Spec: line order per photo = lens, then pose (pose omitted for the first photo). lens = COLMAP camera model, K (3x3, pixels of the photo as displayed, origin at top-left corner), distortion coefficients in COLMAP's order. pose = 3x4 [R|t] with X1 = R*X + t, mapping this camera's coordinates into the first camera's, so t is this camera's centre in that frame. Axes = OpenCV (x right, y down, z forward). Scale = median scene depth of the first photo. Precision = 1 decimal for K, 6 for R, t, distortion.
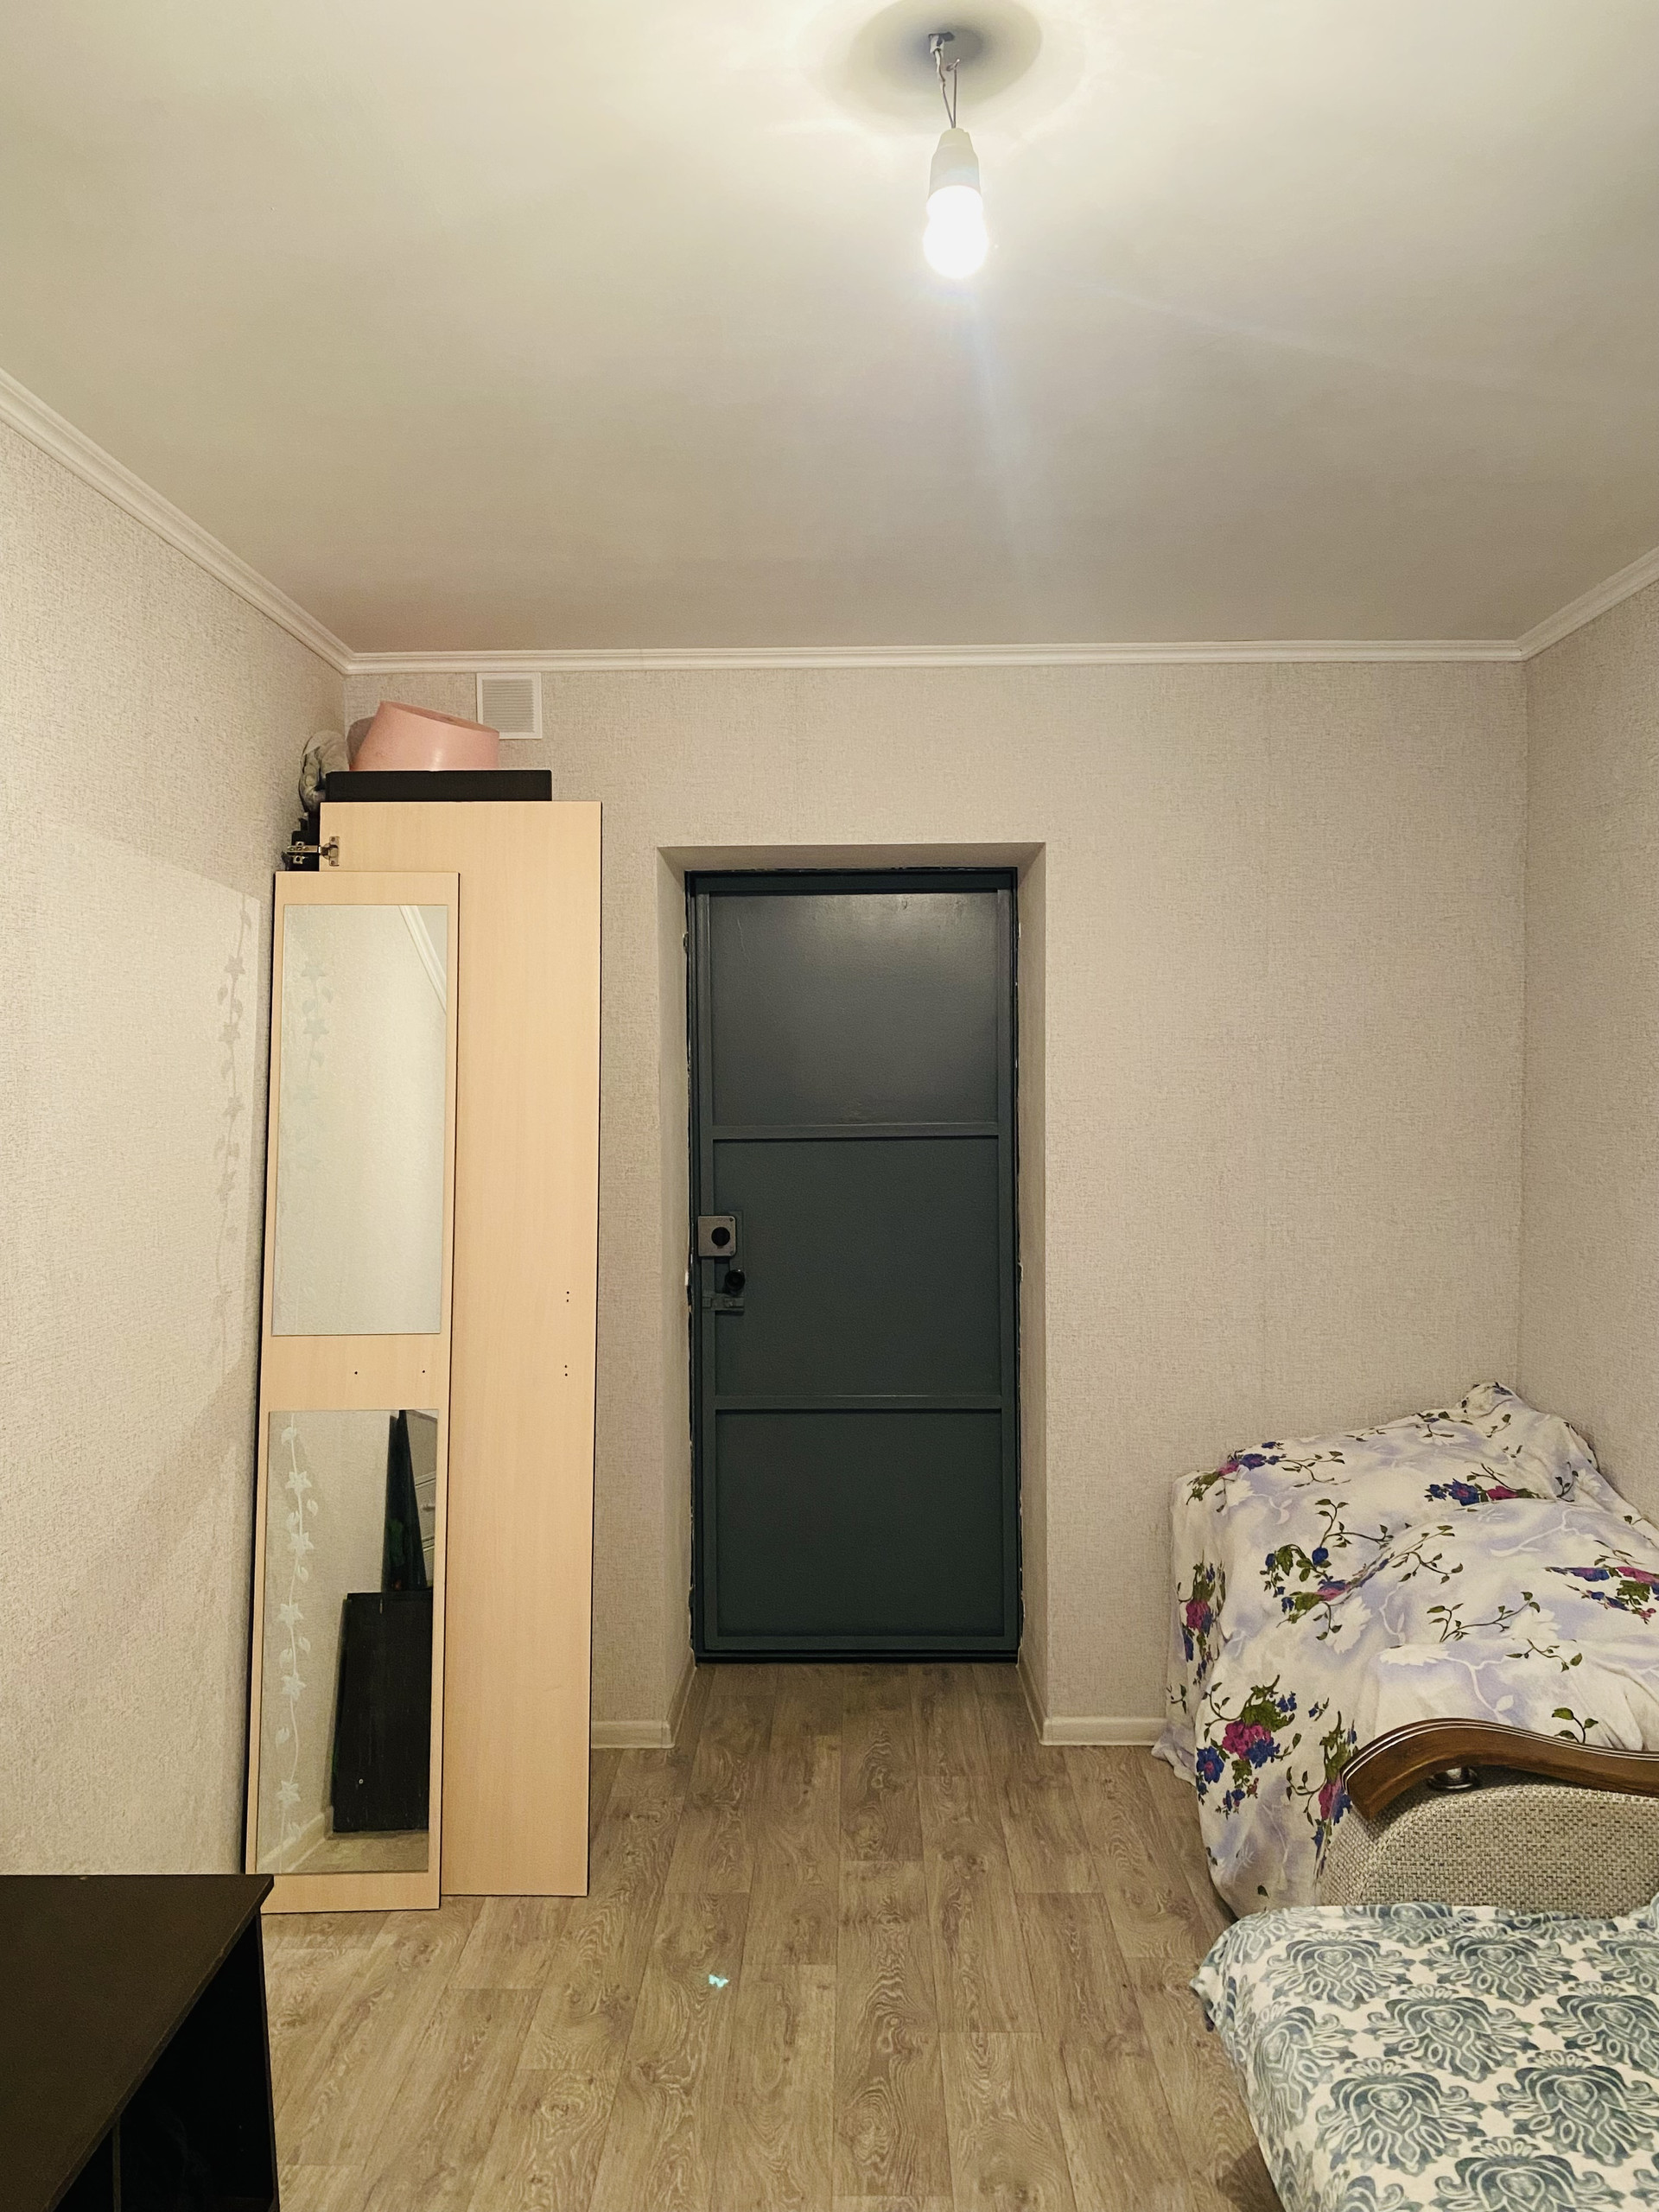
lens RADIAL K [[1740.5, 0, 829.5], [0, 1740.5, 1106.0], [0, 0, 1]] dist [0.007093, 0.012779]
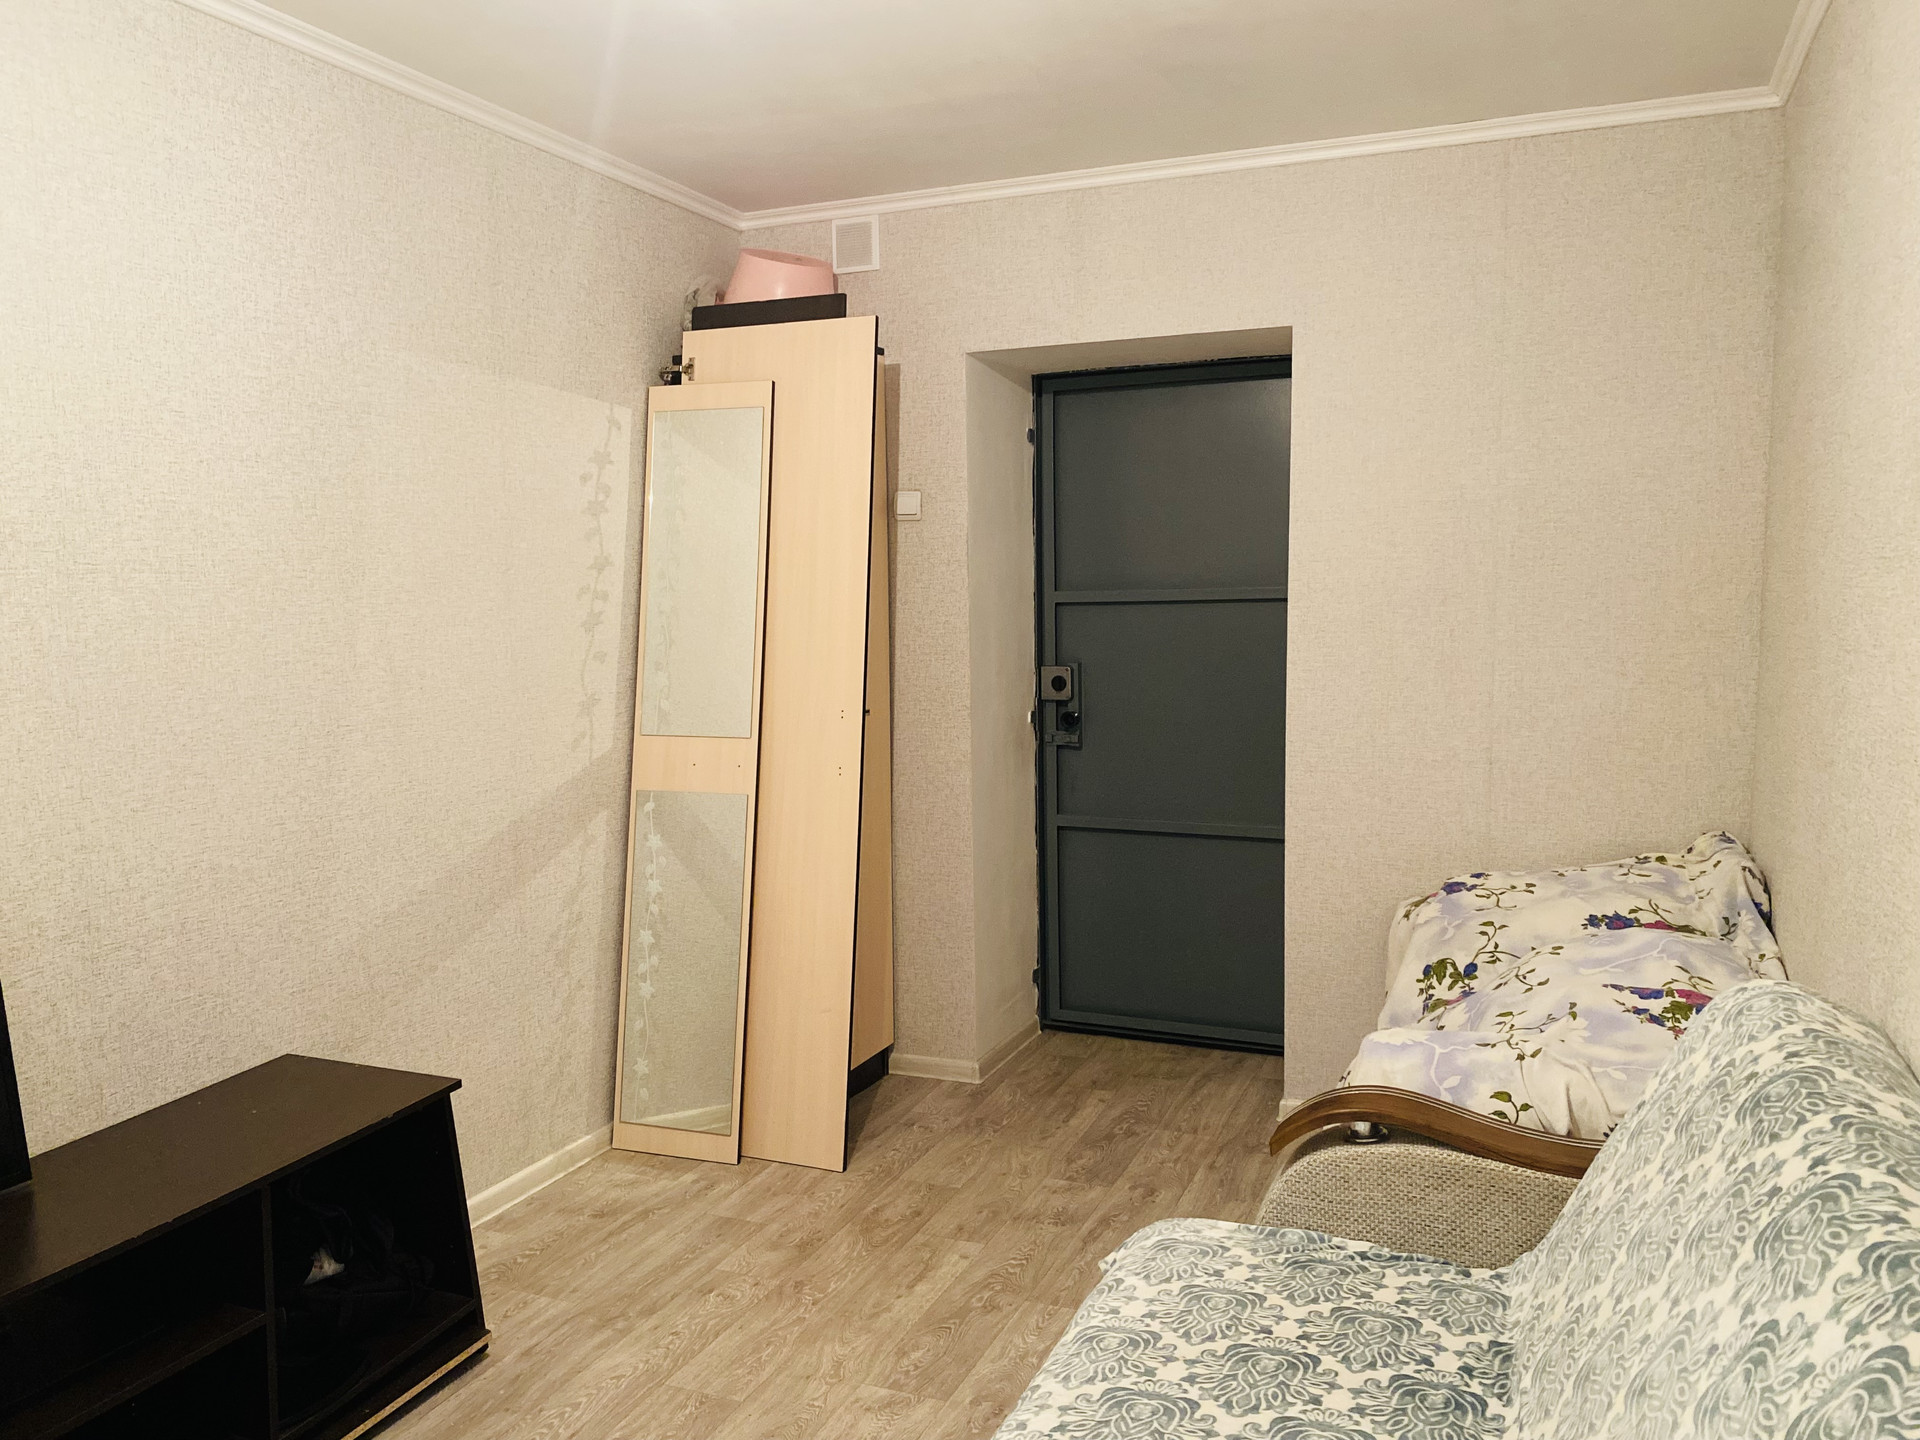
lens RADIAL K [[1510.7, 0, 960.0], [0, 1510.7, 720.0], [0, 0, 1]] dist [0.007093, 0.012779]
pose [[0.928659, 0.029324, -0.369774, 0.344393], [-0.003417, 0.997504, 0.070523, 0.037144], [0.370919, -0.064228, 0.926442, 0.011229]]
